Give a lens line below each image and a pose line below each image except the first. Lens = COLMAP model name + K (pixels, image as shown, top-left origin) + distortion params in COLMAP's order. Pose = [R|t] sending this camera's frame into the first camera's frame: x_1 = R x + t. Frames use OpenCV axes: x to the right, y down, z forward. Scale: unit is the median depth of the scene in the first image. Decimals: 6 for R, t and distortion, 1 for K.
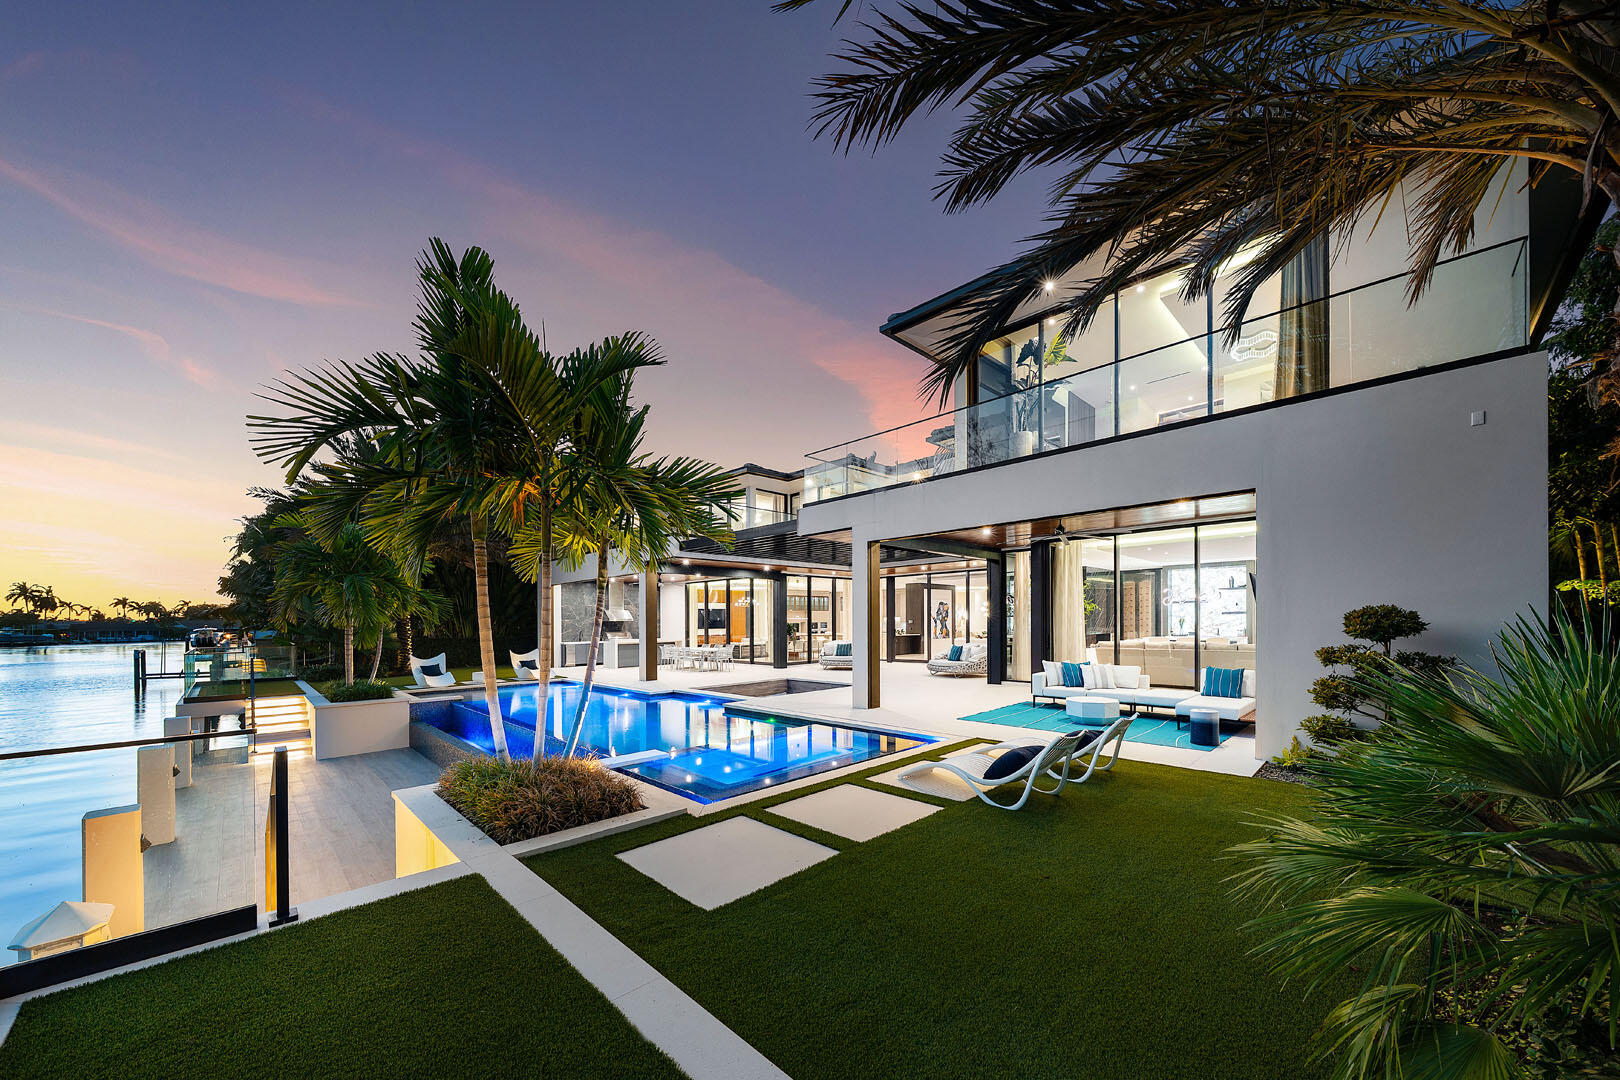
lens RADIAL K [[592.6, 0, 810.0], [0, 592.6, 540.0], [0, 0, 1]] dist [0.058225, 0.000000]
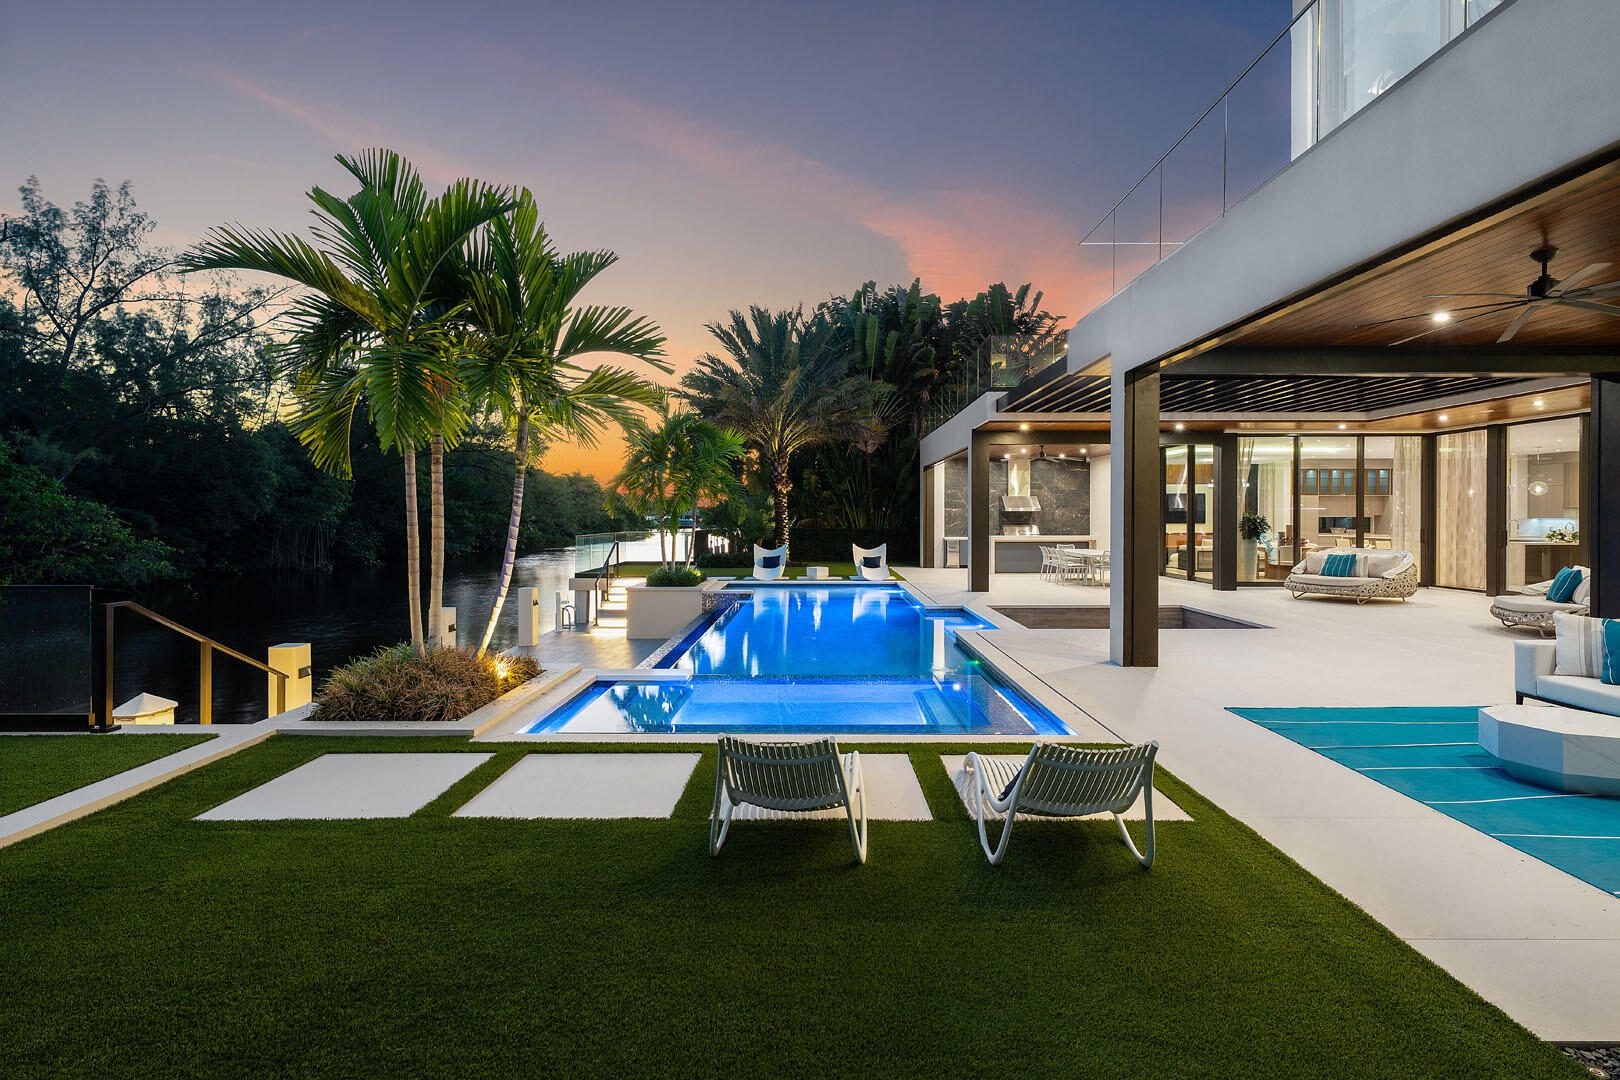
lens RADIAL K [[797.0, 0, 810.0], [0, 797.0, 540.0], [0, 0, 1]] dist [-0.000733, -0.000273]
pose [[0.712783, 0.028686, -0.700798, 0.206599], [0.091605, 0.986797, 0.133565, 0.015761], [0.695377, -0.159399, 0.700744, 0.130025]]
